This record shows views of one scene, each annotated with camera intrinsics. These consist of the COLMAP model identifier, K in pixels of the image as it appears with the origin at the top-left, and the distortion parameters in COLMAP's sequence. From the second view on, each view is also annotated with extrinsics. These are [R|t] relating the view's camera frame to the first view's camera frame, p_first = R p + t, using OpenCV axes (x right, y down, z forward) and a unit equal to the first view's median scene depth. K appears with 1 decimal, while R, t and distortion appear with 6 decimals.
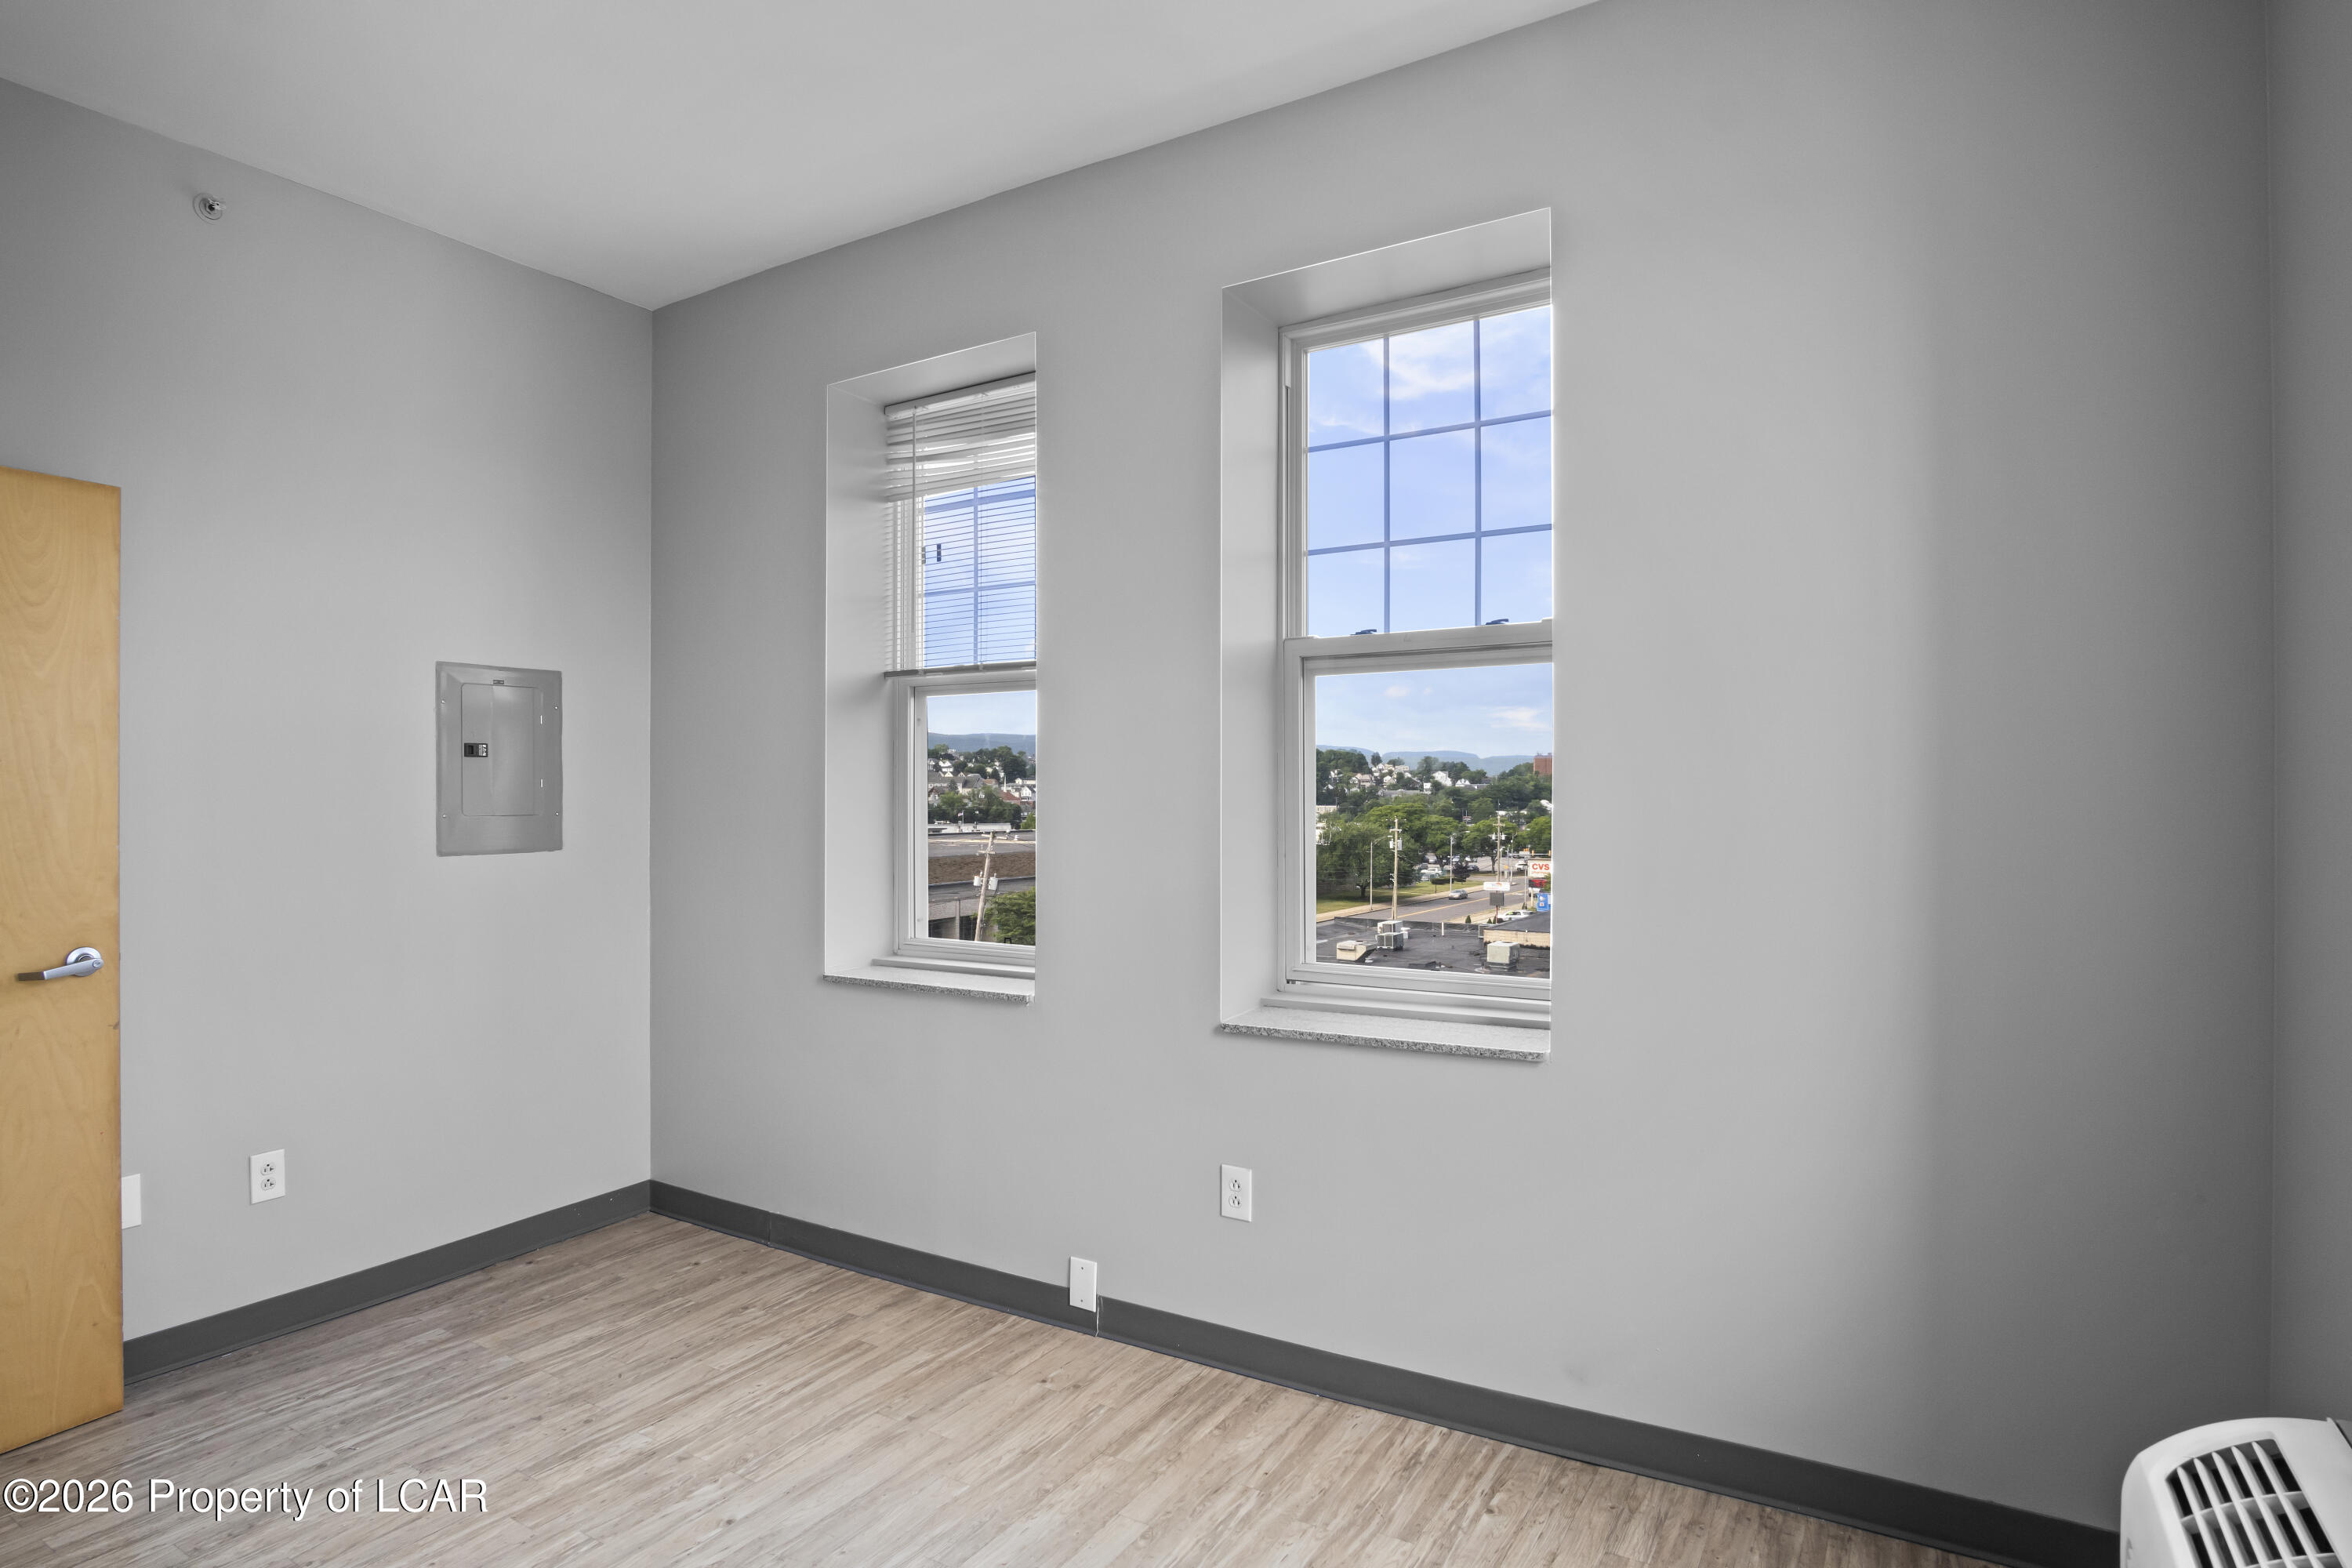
lens RADIAL K [[1275.4, 0, 1227.9], [0, 1275.4, 745.7], [0, 0, 1]] dist [-0.033035, -0.001527]
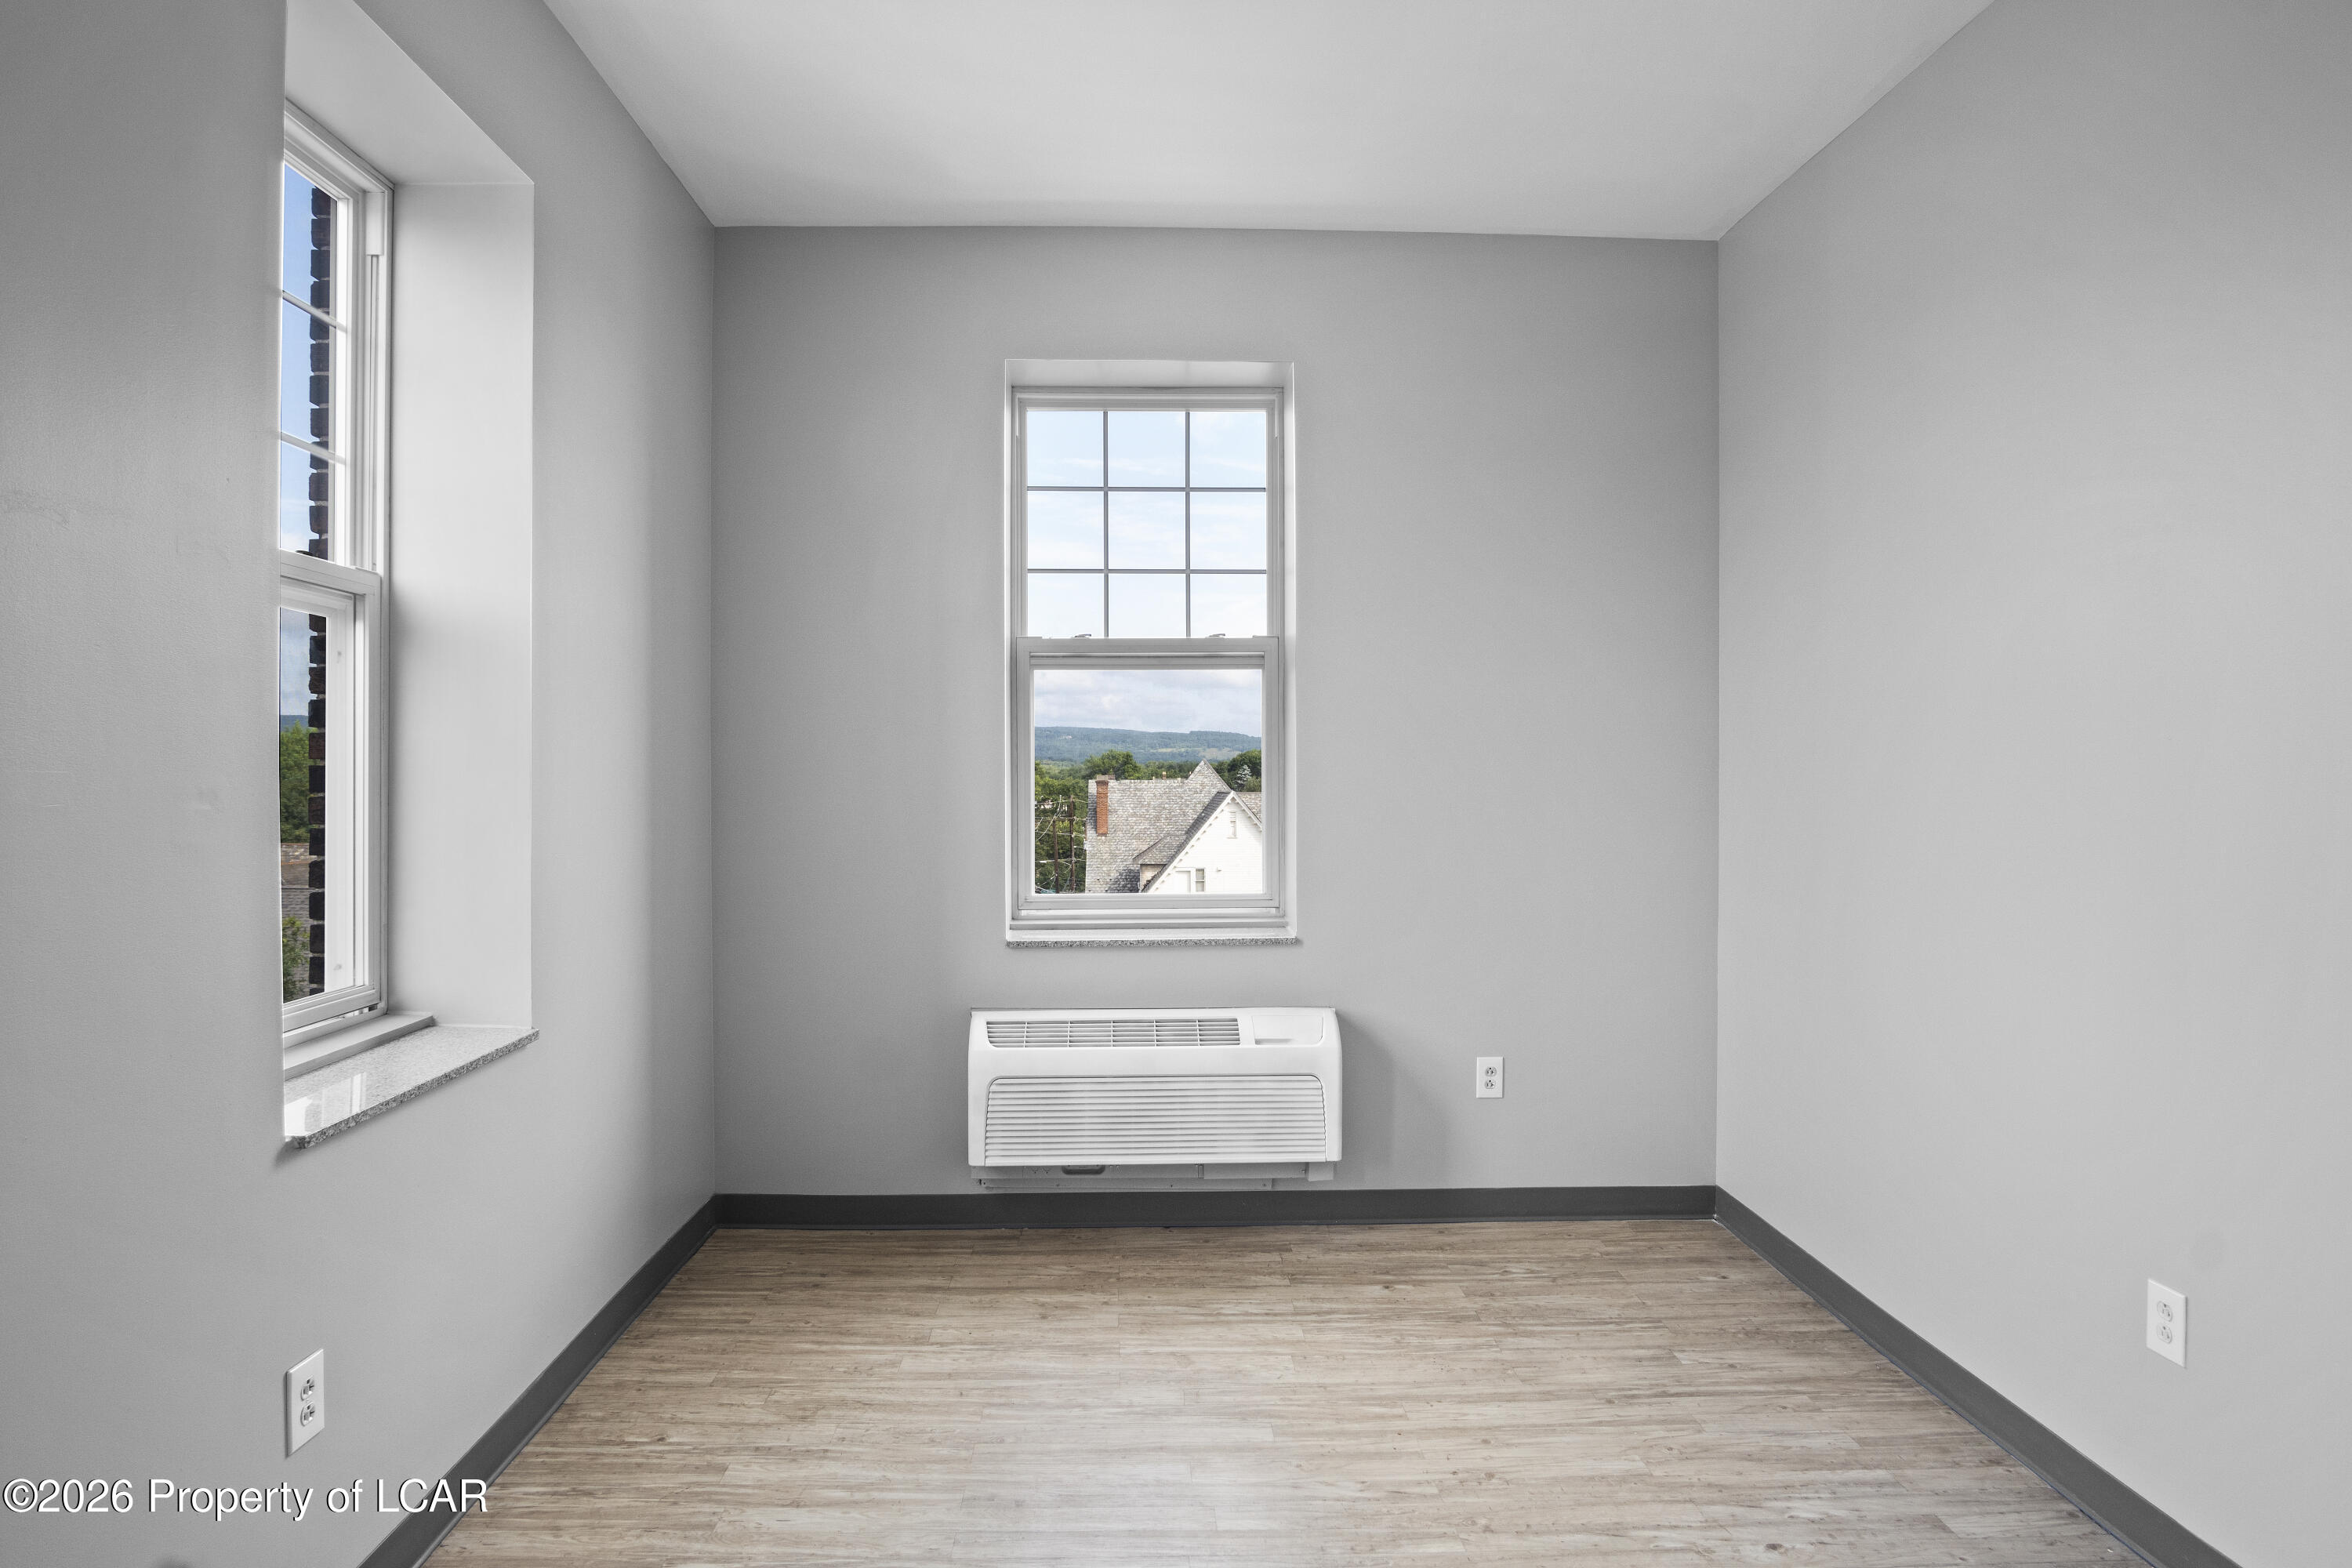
lens RADIAL K [[1275.4, 0, 1171.9], [0, 1275.4, 772.9], [0, 0, 1]] dist [-0.033035, -0.001527]
pose [[-0.520449, 0.001146, 0.853892, -0.842780], [-0.014709, 0.999839, -0.010306, 0.057697], [-0.853766, -0.017923, -0.520349, 1.113699]]
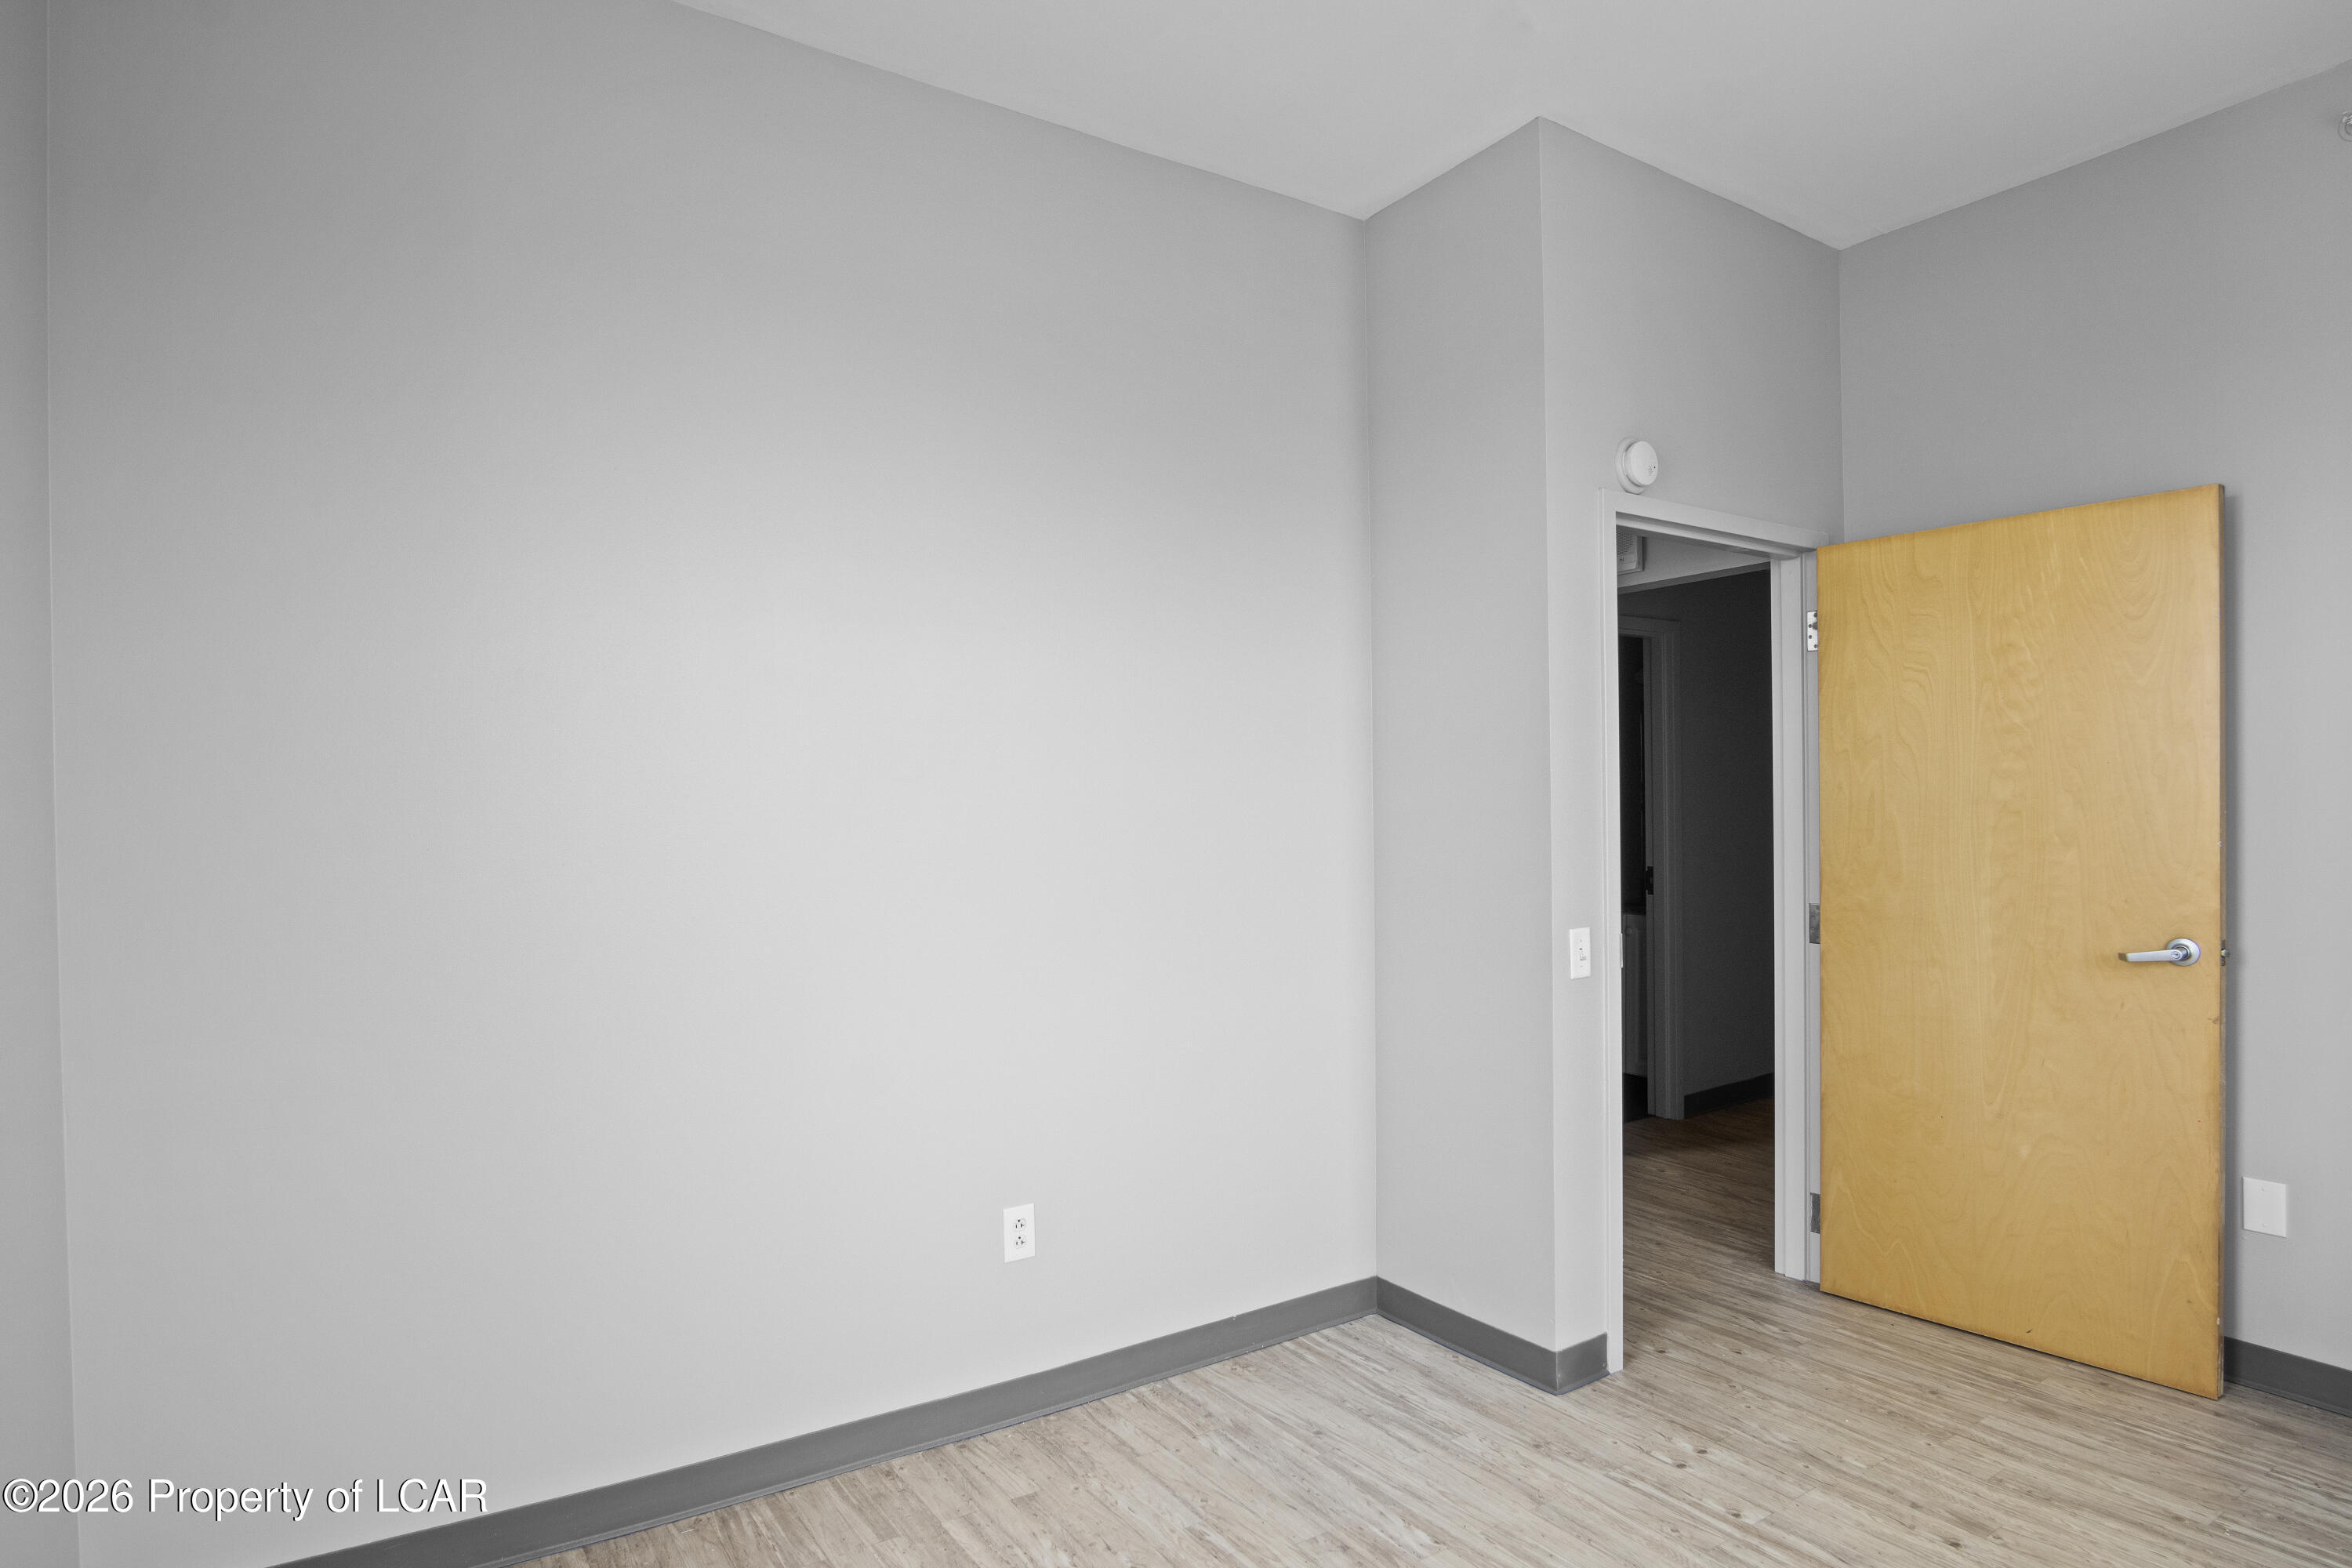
lens RADIAL K [[1275.4, 0, 1177.3], [0, 1275.4, 795.0], [0, 0, 1]] dist [-0.033035, -0.001527]
pose [[-0.451263, 0.003118, -0.892386, 0.418908], [0.021947, 0.999730, -0.007606, 0.033267], [0.892121, -0.023018, -0.451209, 0.755547]]
